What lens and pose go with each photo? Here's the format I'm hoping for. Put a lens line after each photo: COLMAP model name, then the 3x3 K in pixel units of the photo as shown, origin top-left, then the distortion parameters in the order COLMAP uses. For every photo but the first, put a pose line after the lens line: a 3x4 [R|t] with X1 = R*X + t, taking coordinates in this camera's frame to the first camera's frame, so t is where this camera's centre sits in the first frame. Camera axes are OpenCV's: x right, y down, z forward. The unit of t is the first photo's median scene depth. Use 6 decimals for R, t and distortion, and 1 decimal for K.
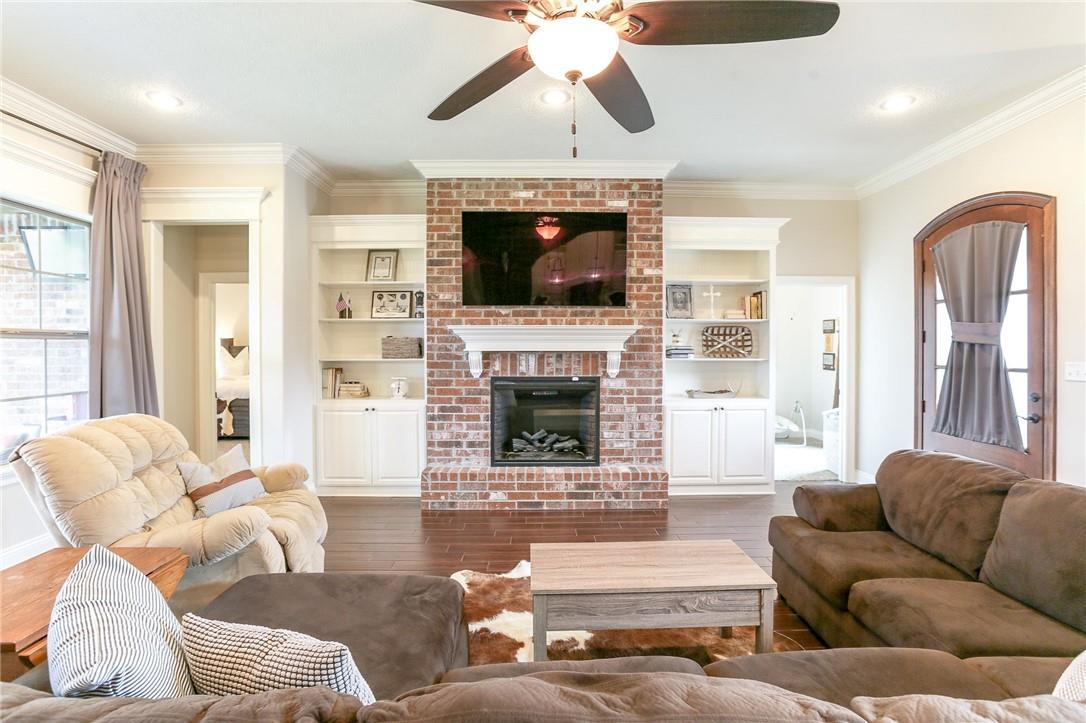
lens RADIAL K [[513.2, 0, 542.3], [0, 513.2, 357.0], [0, 0, 1]] dist [-0.061202, 0.000116]
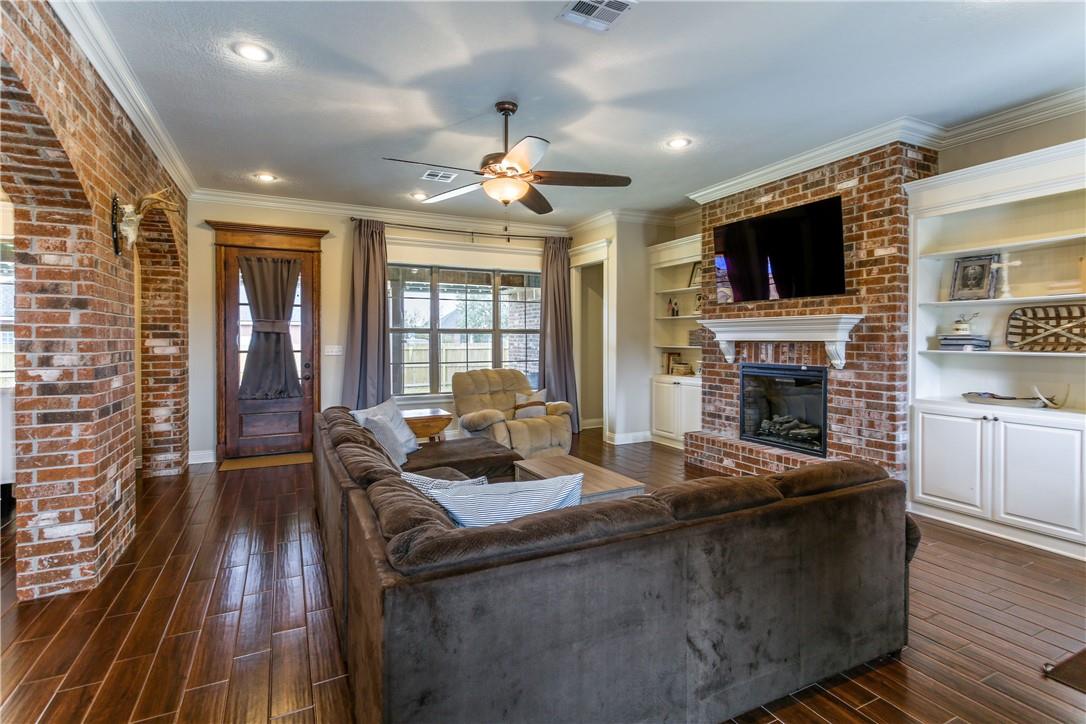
lens RADIAL K [[535.2, 0, 545.7], [0, 535.2, 348.0], [0, 0, 1]] dist [-0.035175, 0.037024]
pose [[0.425647, 0.015961, -0.904749, 0.805289], [-0.011907, 0.999857, 0.012037, -0.004110], [0.904811, 0.005650, 0.425776, 0.080040]]
